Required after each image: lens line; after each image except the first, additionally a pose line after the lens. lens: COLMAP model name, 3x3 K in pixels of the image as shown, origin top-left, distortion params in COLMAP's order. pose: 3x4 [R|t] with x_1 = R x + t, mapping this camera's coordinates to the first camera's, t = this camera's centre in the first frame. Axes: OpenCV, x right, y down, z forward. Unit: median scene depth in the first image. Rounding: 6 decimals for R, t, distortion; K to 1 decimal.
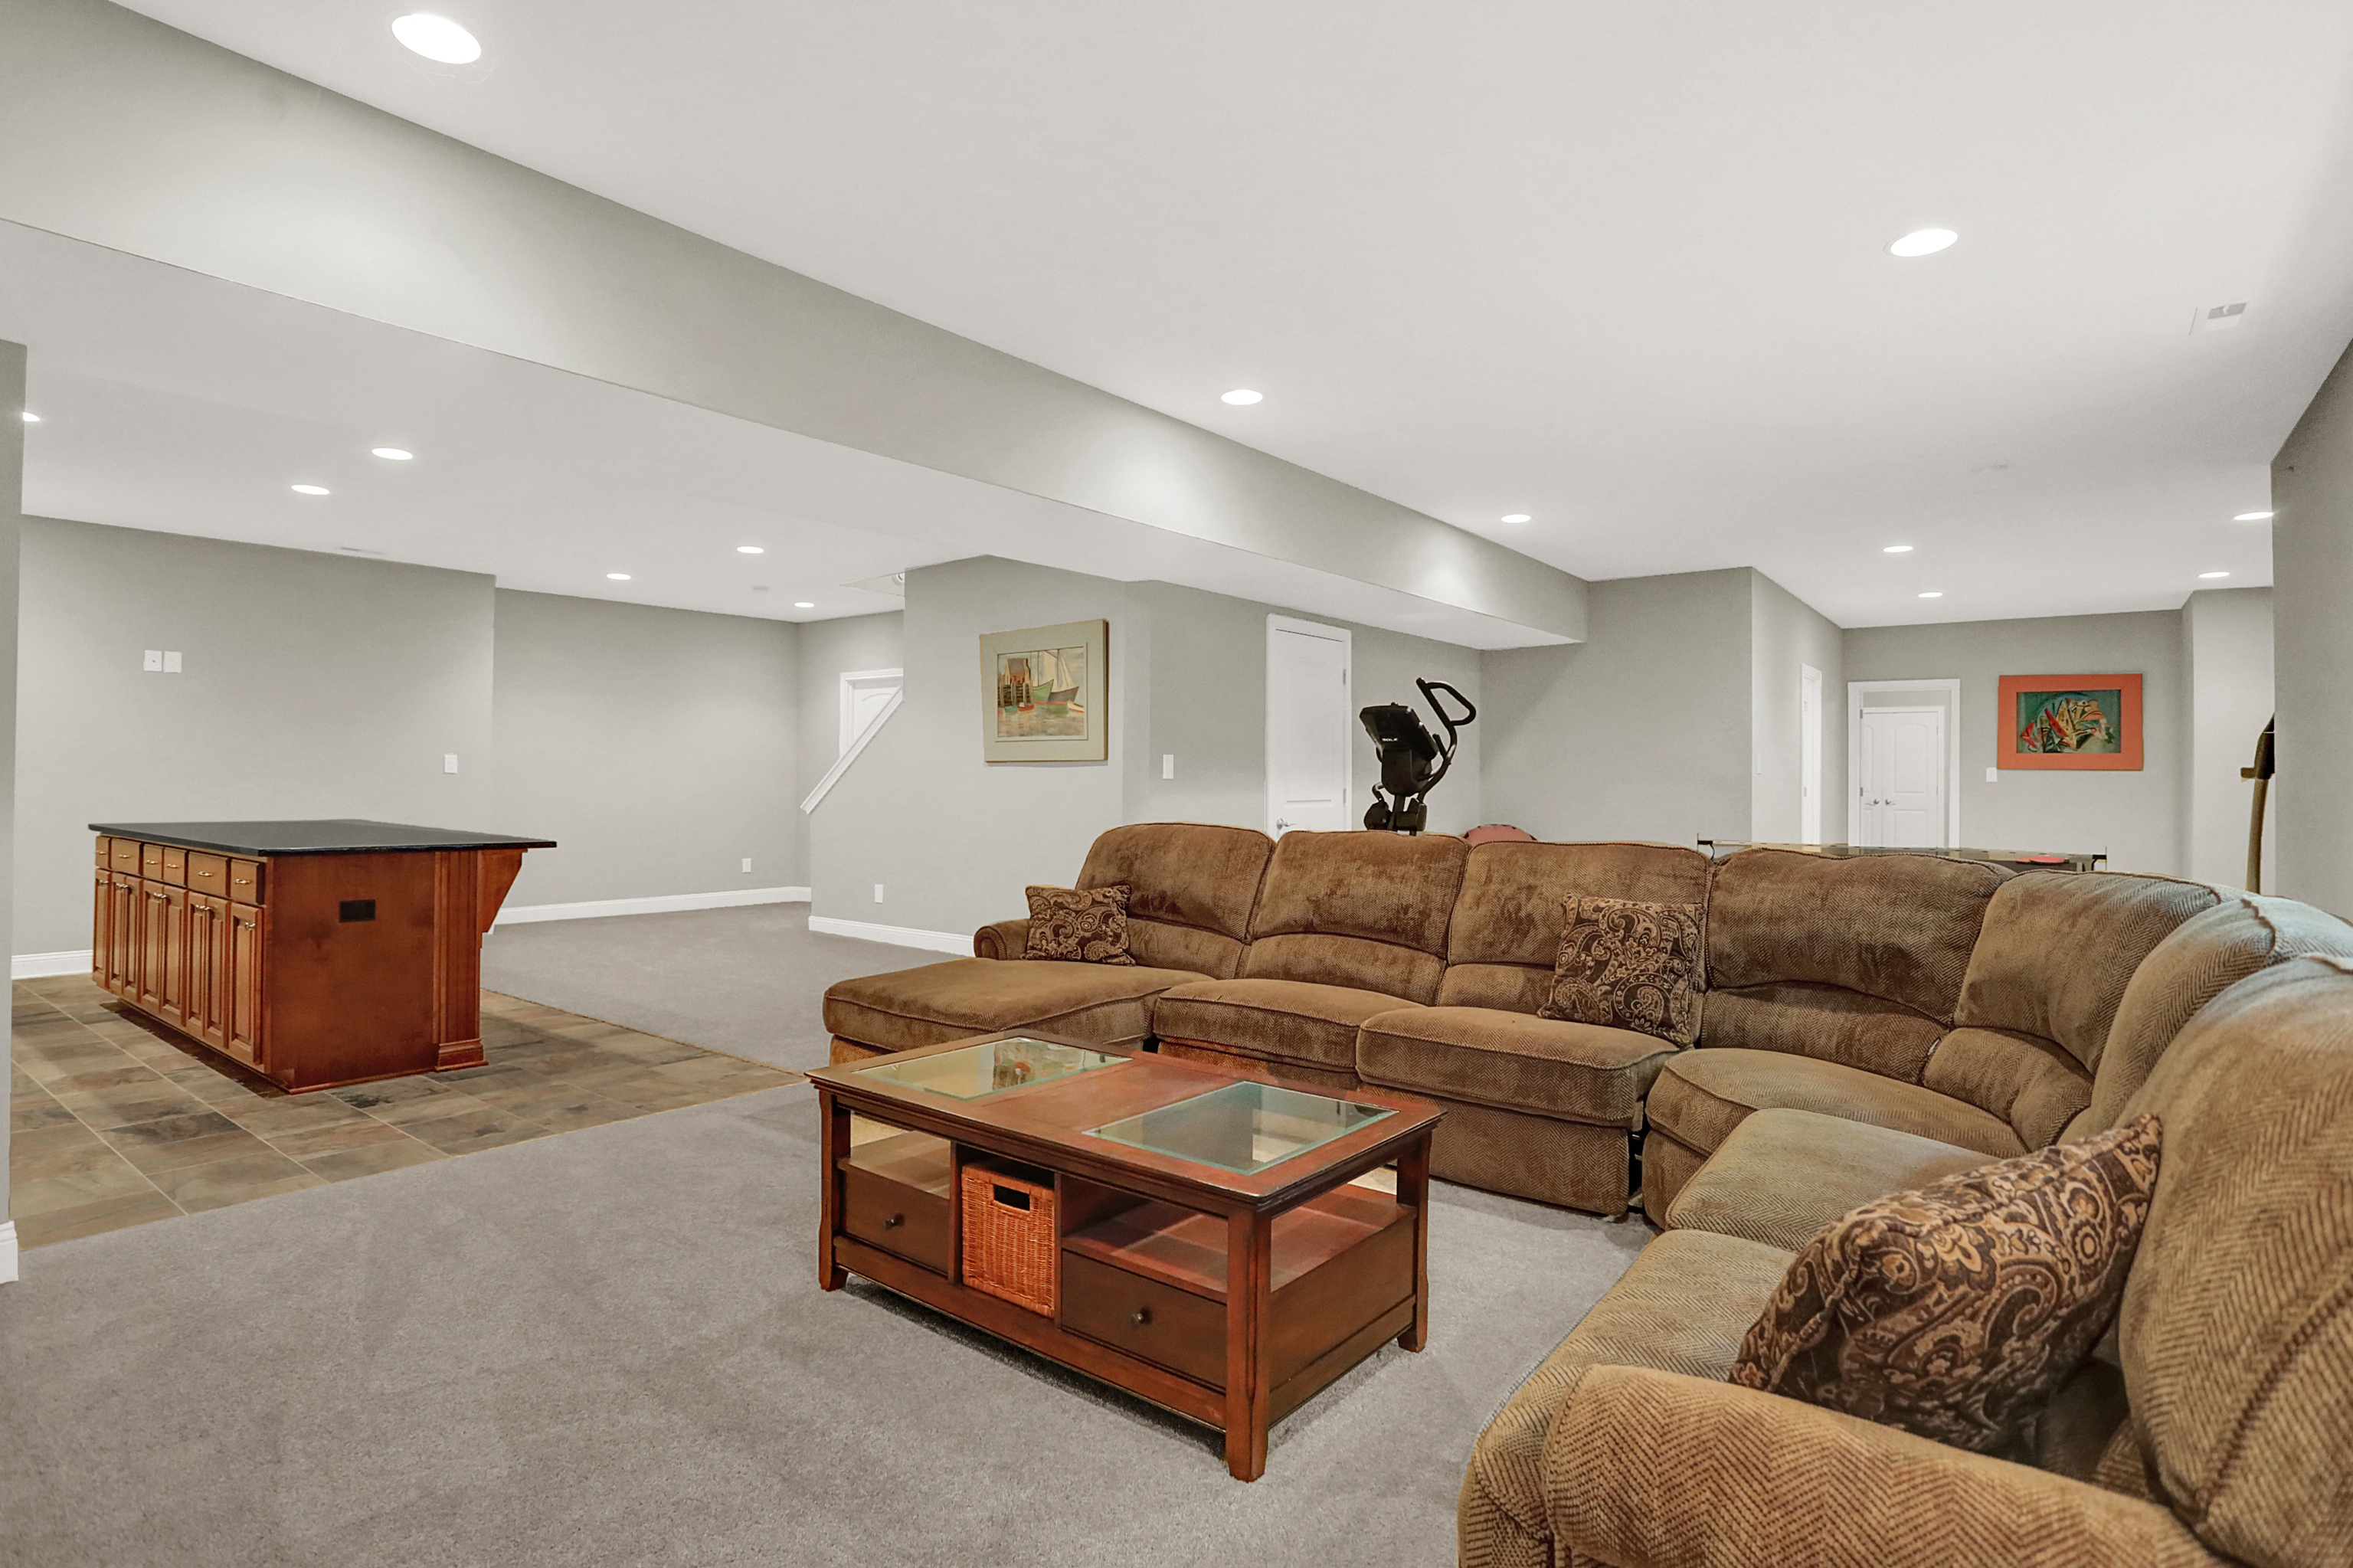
lens RADIAL K [[1274.7, 0, 1172.0], [0, 1274.7, 738.3], [0, 0, 1]] dist [-0.002256, 0.001284]
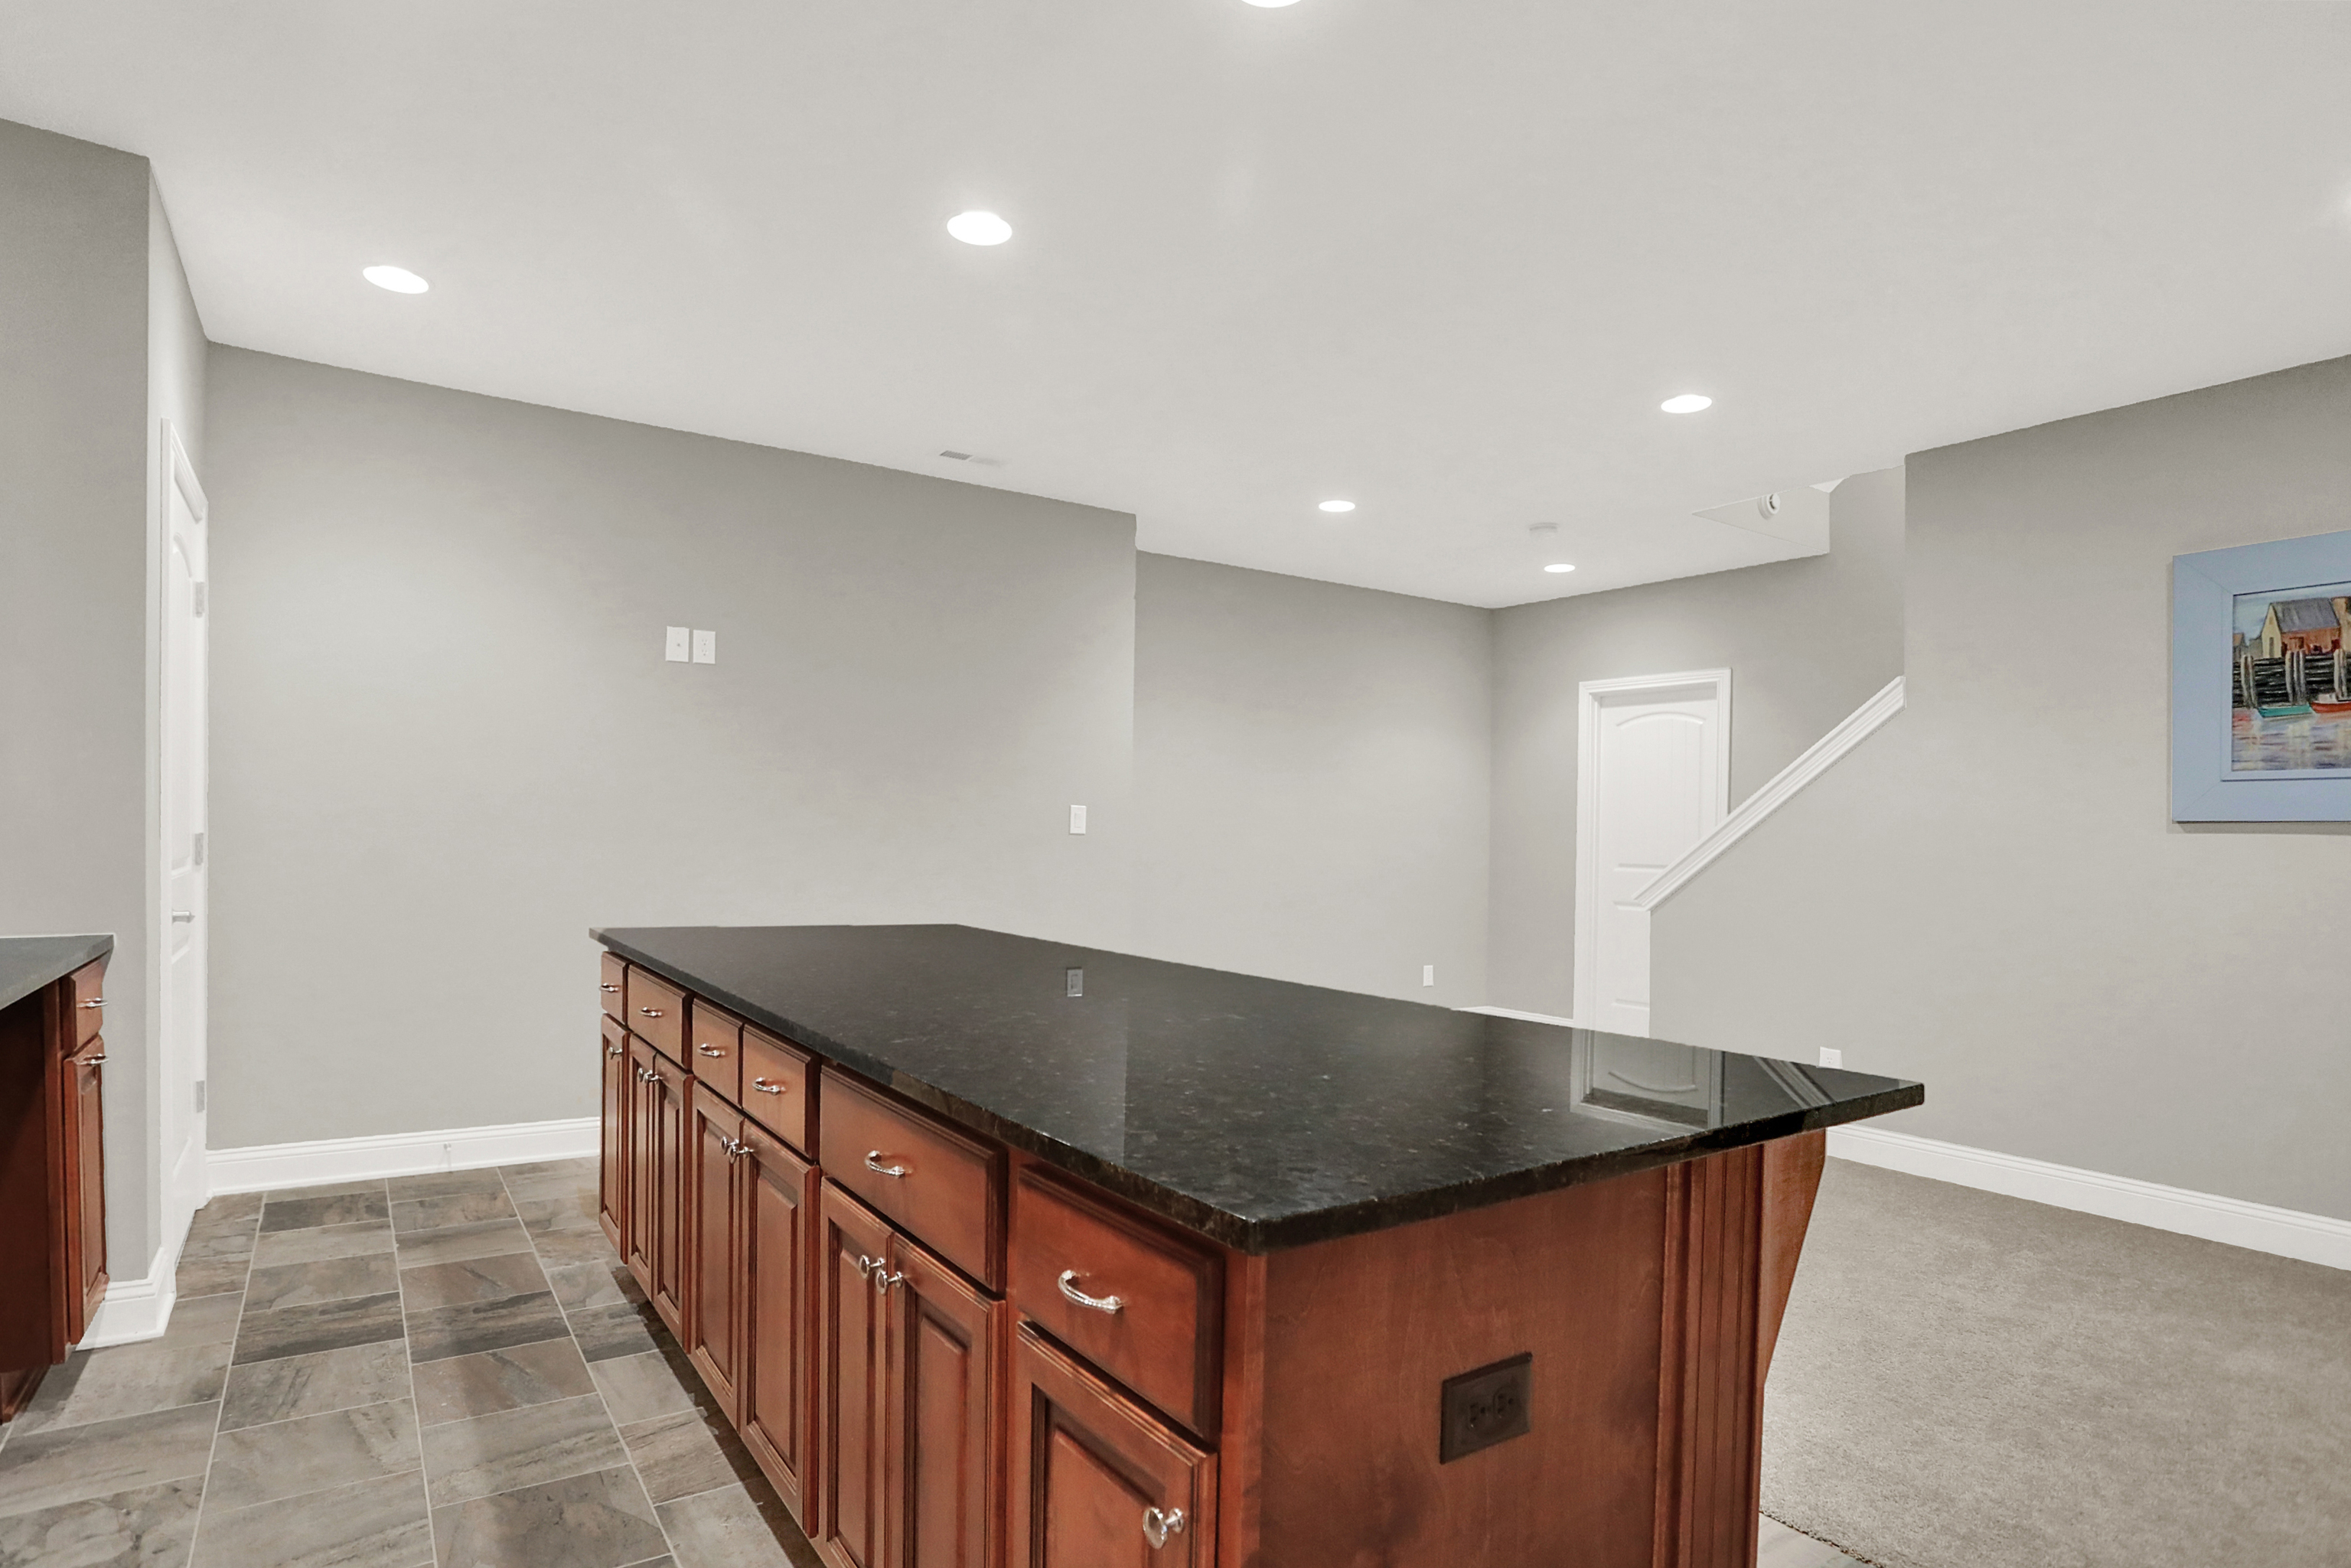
lens RADIAL K [[1233.7, 0, 1182.5], [0, 1233.7, 842.5], [0, 0, 1]] dist [-0.014565, 0.000197]
pose [[0.966108, 0.012387, -0.257840, -0.398718], [-0.003165, 0.999341, 0.036151, 0.010407], [0.258118, -0.034110, 0.965511, 0.473700]]
